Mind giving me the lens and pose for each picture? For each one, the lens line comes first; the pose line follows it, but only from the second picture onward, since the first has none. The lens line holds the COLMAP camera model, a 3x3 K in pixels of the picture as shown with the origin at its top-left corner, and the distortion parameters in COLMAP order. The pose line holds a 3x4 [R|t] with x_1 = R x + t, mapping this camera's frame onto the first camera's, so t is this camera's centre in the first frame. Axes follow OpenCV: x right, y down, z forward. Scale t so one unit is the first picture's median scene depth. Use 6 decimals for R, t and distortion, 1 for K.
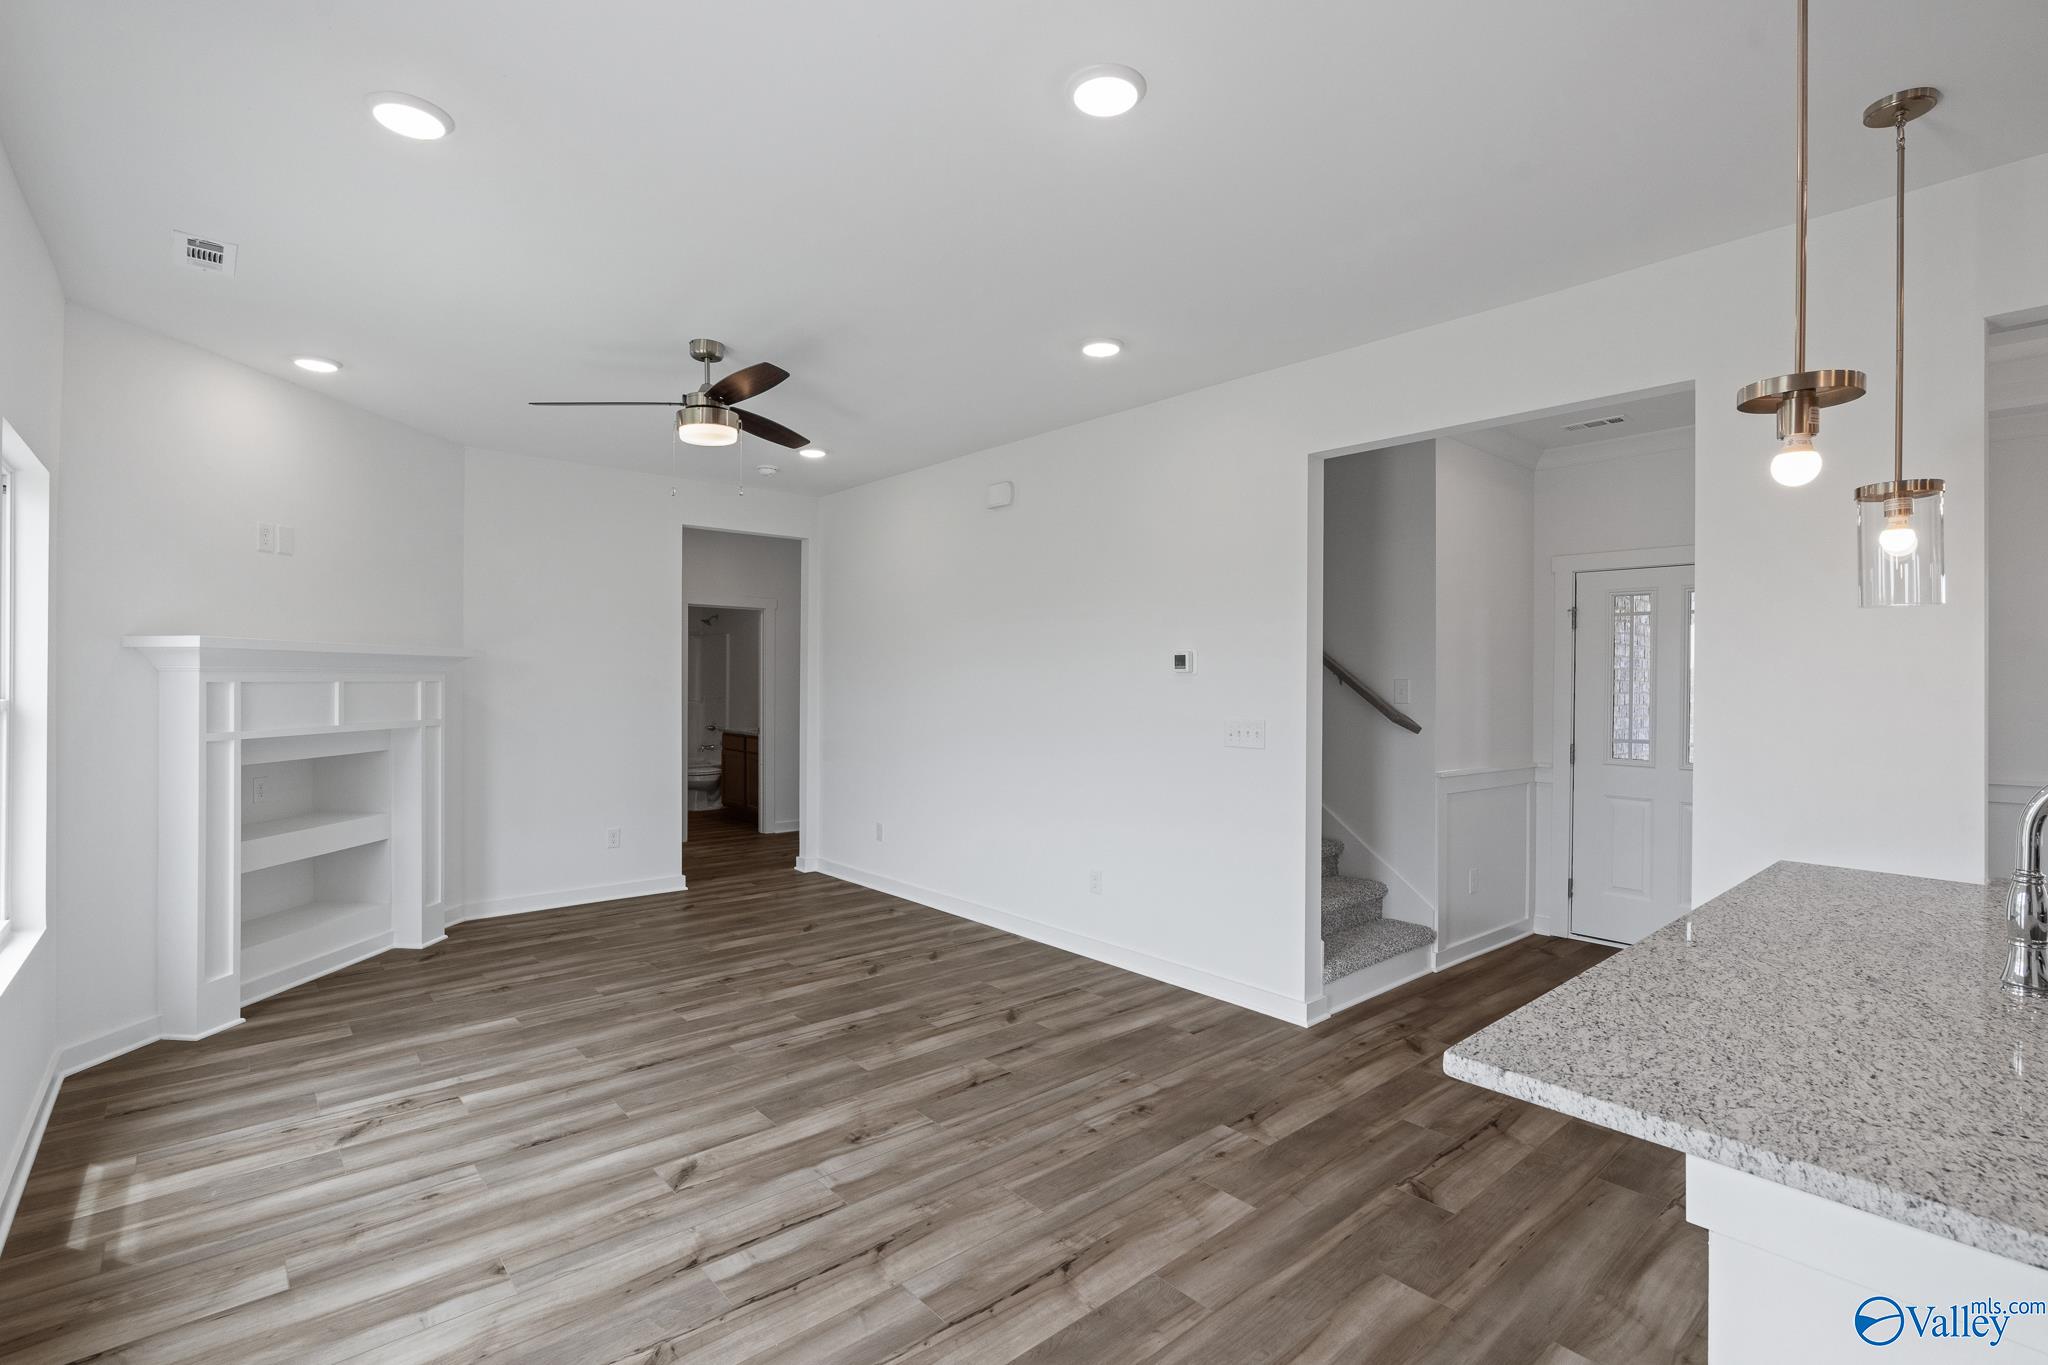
lens RADIAL K [[928.7, 0, 1015.4], [0, 928.7, 692.2], [0, 0, 1]] dist [-0.006953, 0.001867]
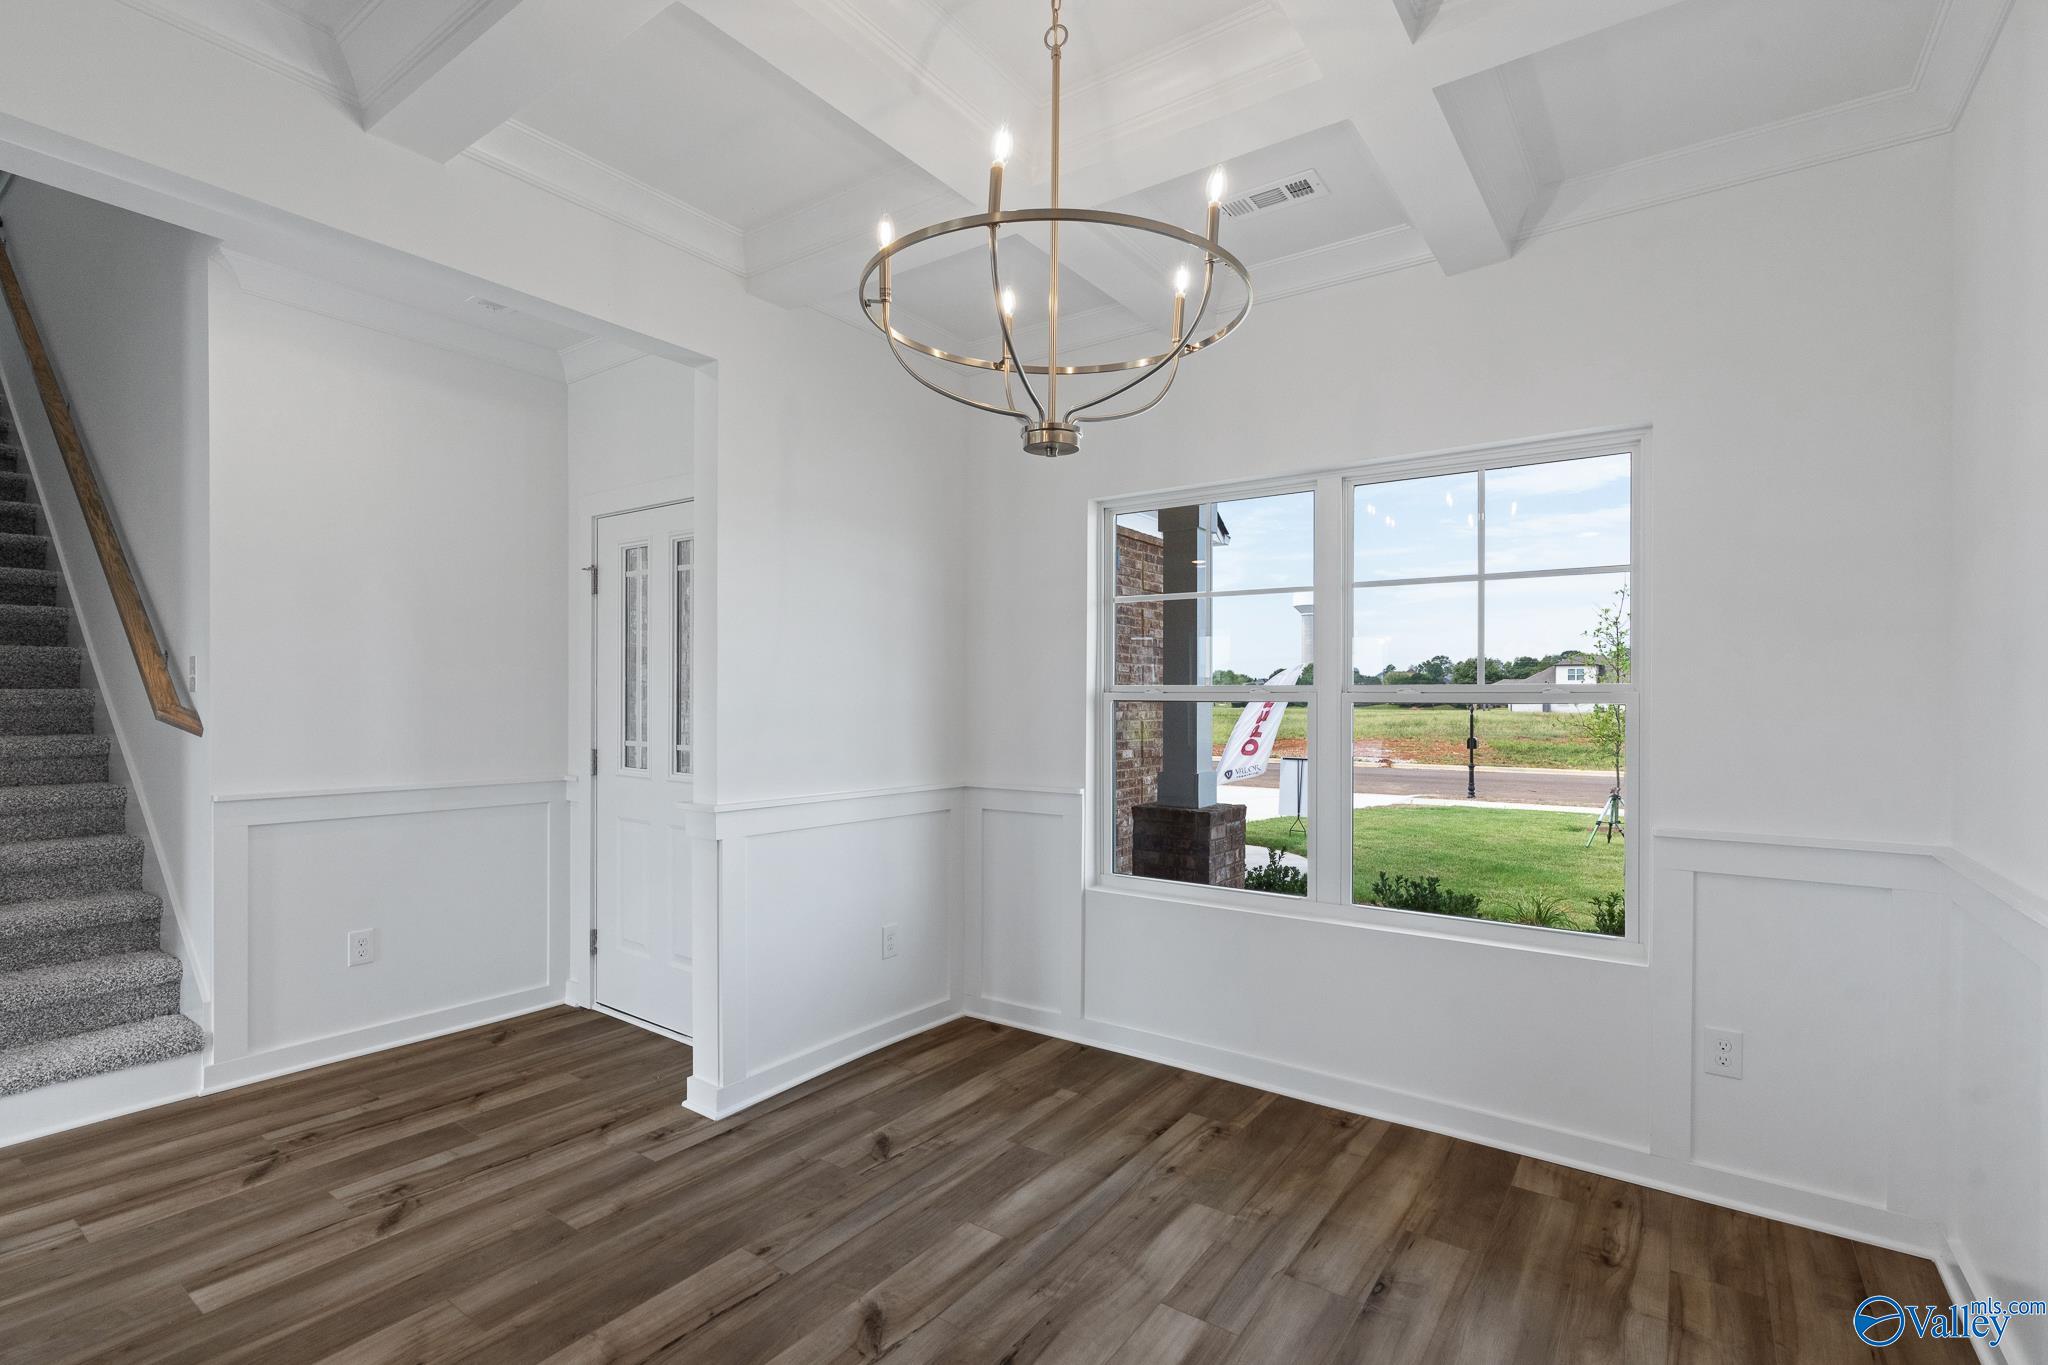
lens RADIAL K [[928.7, 0, 1017.5], [0, 928.7, 694.4], [0, 0, 1]] dist [-0.006953, 0.001867]
pose [[0.972904, -0.000836, 0.231210, 1.168263], [0.003231, 0.999945, -0.009978, 0.034256], [-0.231189, 0.010455, 0.972853, 0.306701]]
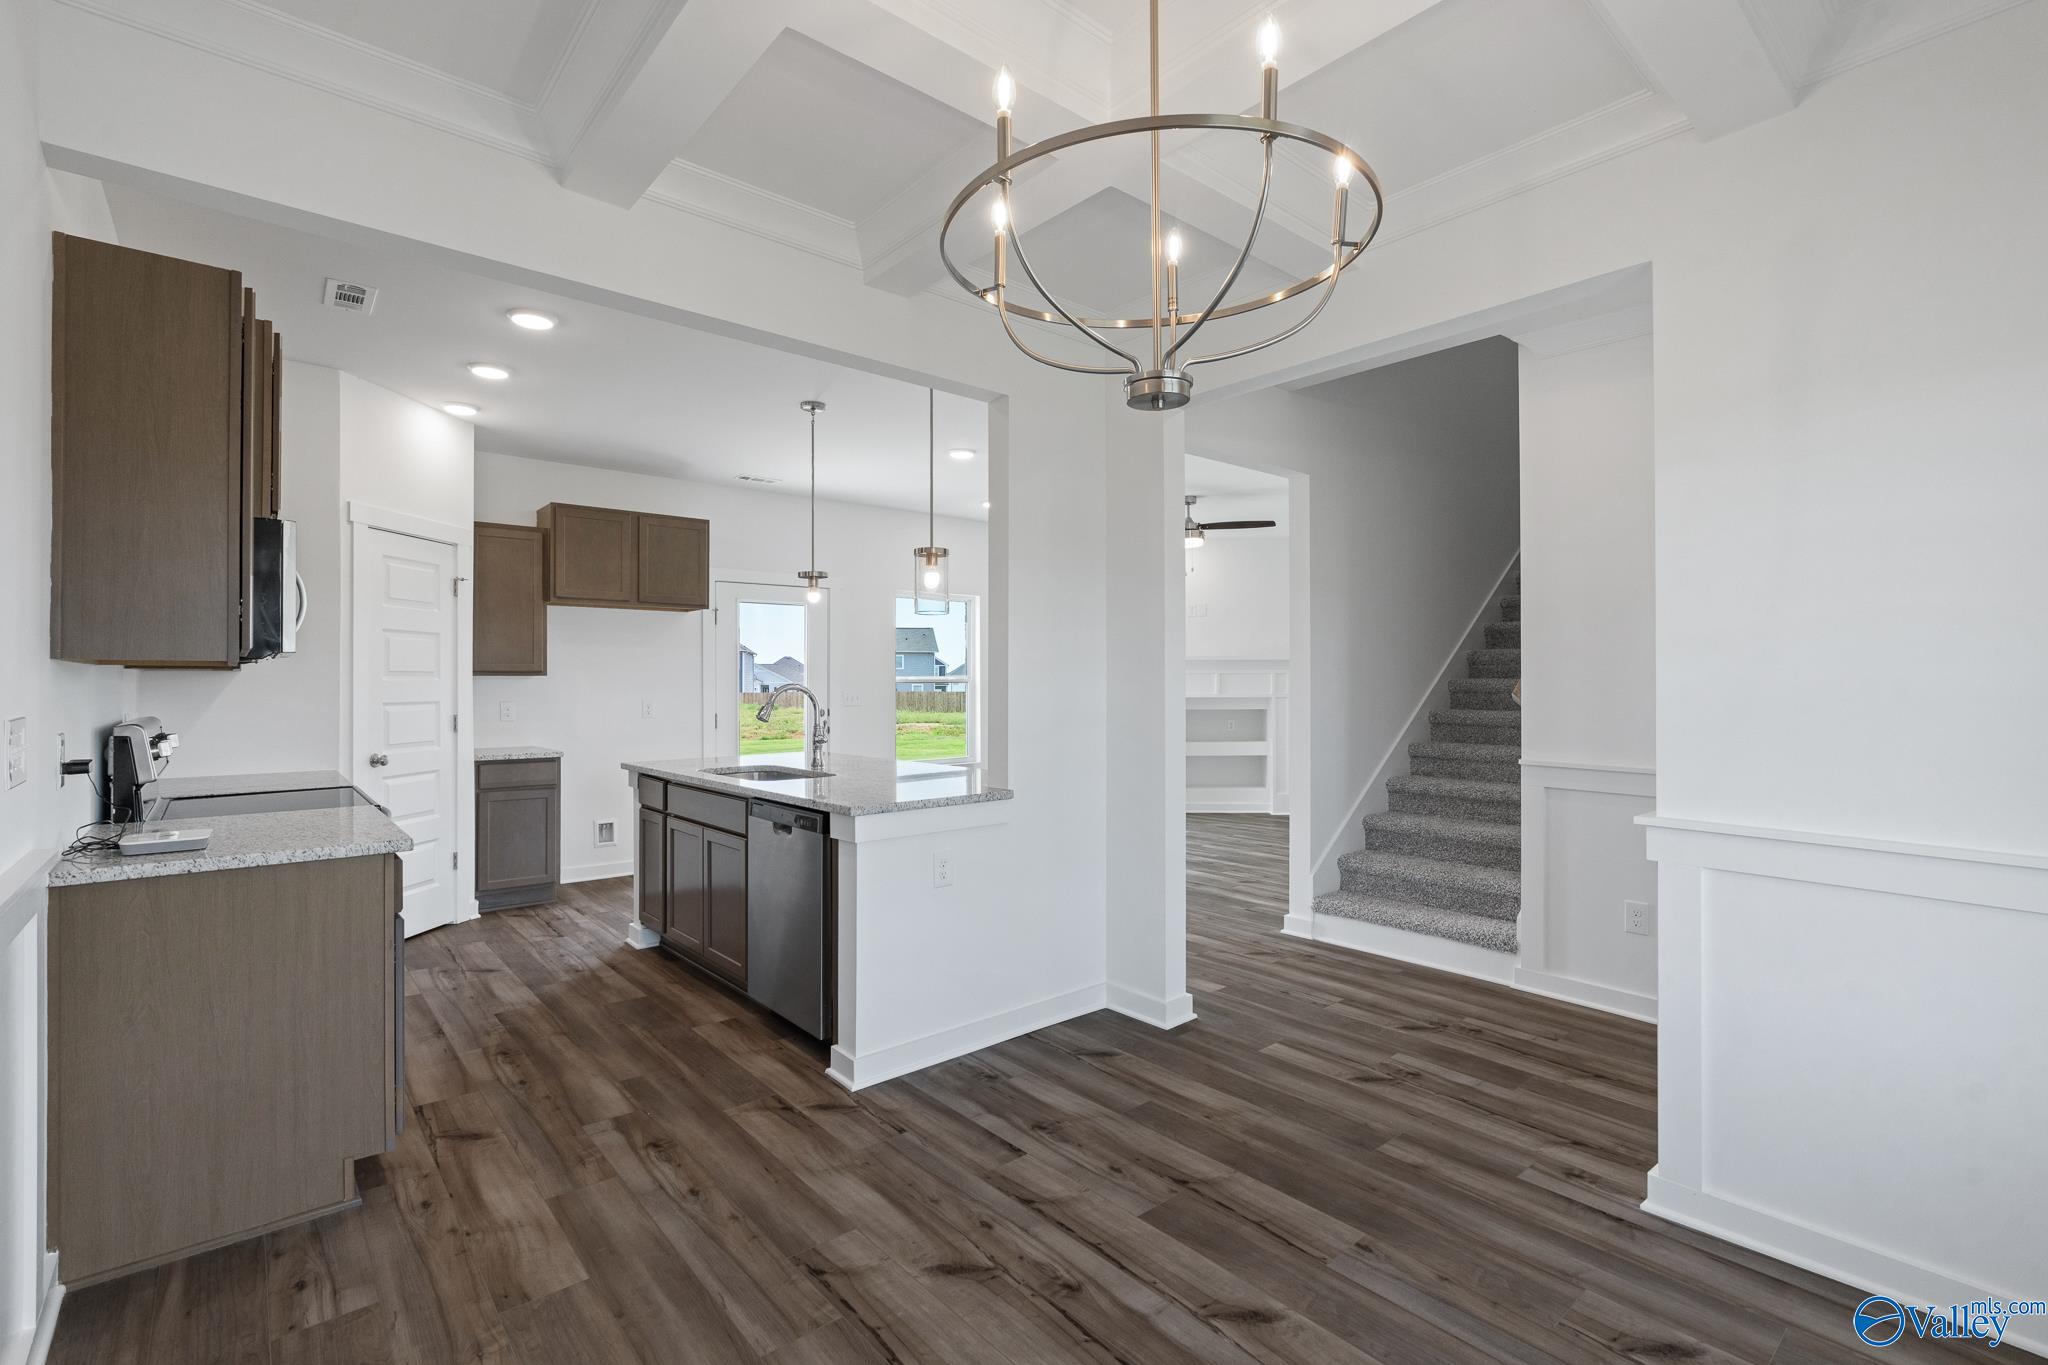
lens RADIAL K [[928.7, 0, 1039.9], [0, 928.7, 684.0], [0, 0, 1]] dist [-0.006953, 0.001867]
pose [[0.002137, -0.005505, -0.999983, 1.779334], [-0.006966, 0.999961, -0.005520, 0.036727], [0.999973, 0.006978, 0.002099, 0.757330]]
